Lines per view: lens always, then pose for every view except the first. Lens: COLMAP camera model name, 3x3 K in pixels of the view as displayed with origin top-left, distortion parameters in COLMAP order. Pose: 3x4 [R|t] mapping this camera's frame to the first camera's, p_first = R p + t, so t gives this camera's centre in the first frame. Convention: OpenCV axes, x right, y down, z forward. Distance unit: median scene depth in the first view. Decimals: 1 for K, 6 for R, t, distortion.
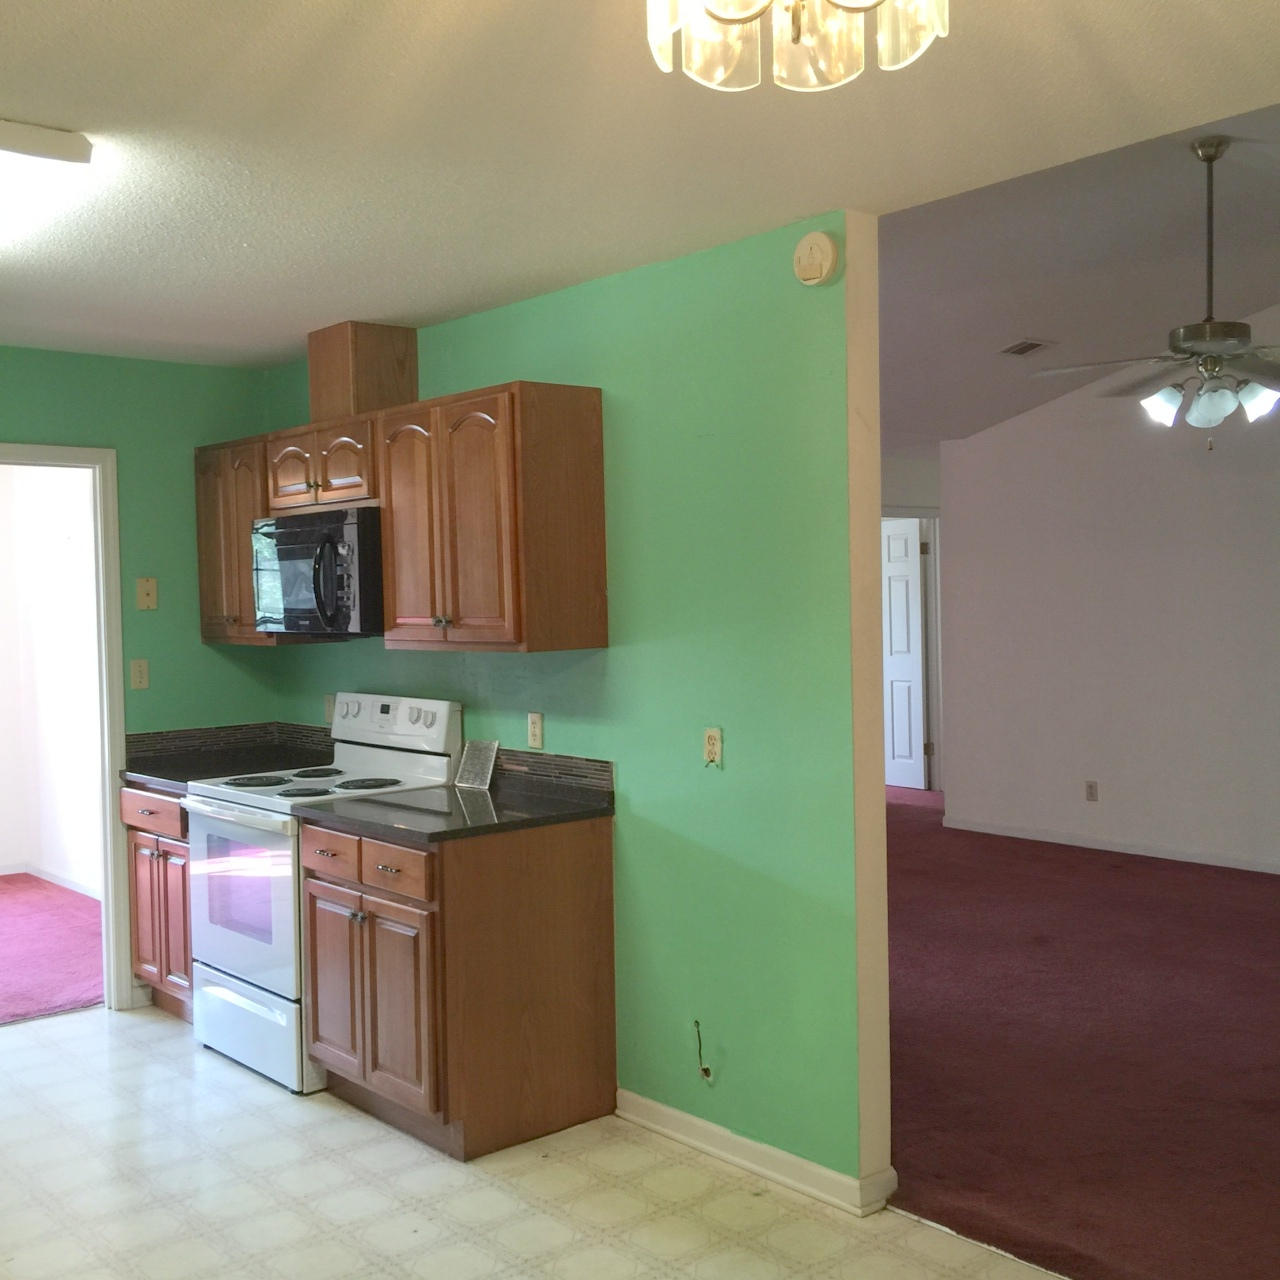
lens RADIAL K [[1426.0, 0, 641.0], [0, 1426.0, 631.4], [0, 0, 1]] dist [0.028482, 0.000000]
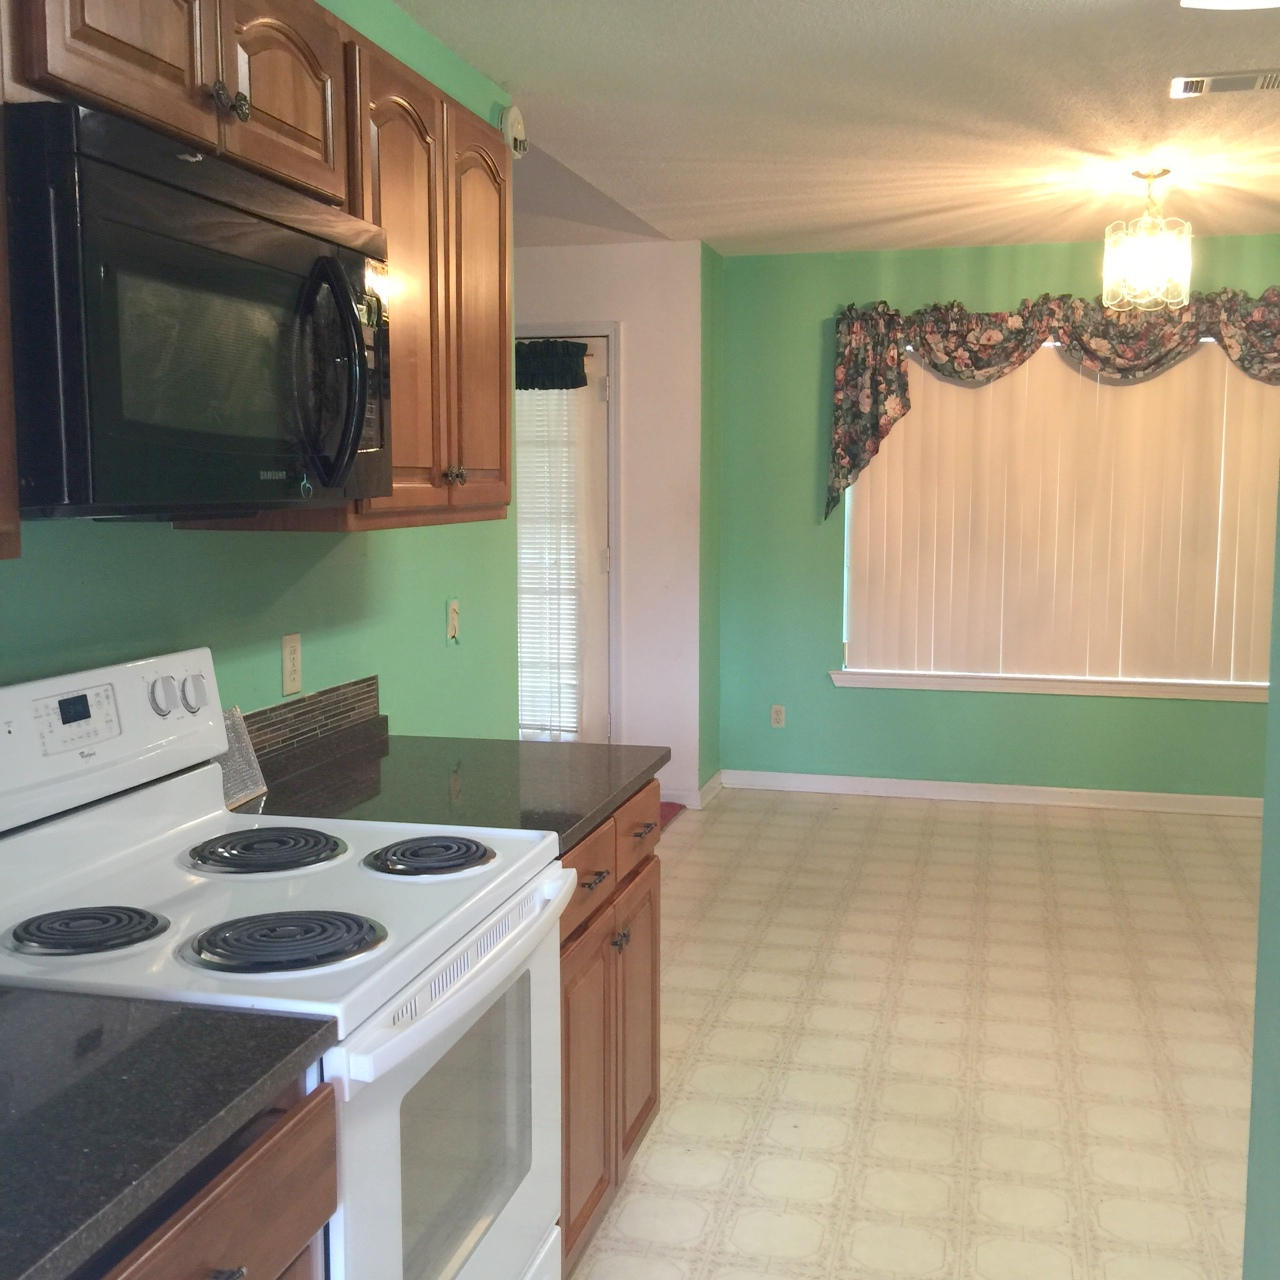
lens RADIAL K [[1426.0, 0, 637.3], [0, 1426.0, 637.3], [0, 0, 1]] dist [0.028482, 0.000000]
pose [[-0.572972, -0.076471, 0.815999, -0.603168], [0.021266, 0.993915, 0.108076, -0.002761], [-0.819299, 0.079277, -0.567860, 1.145399]]
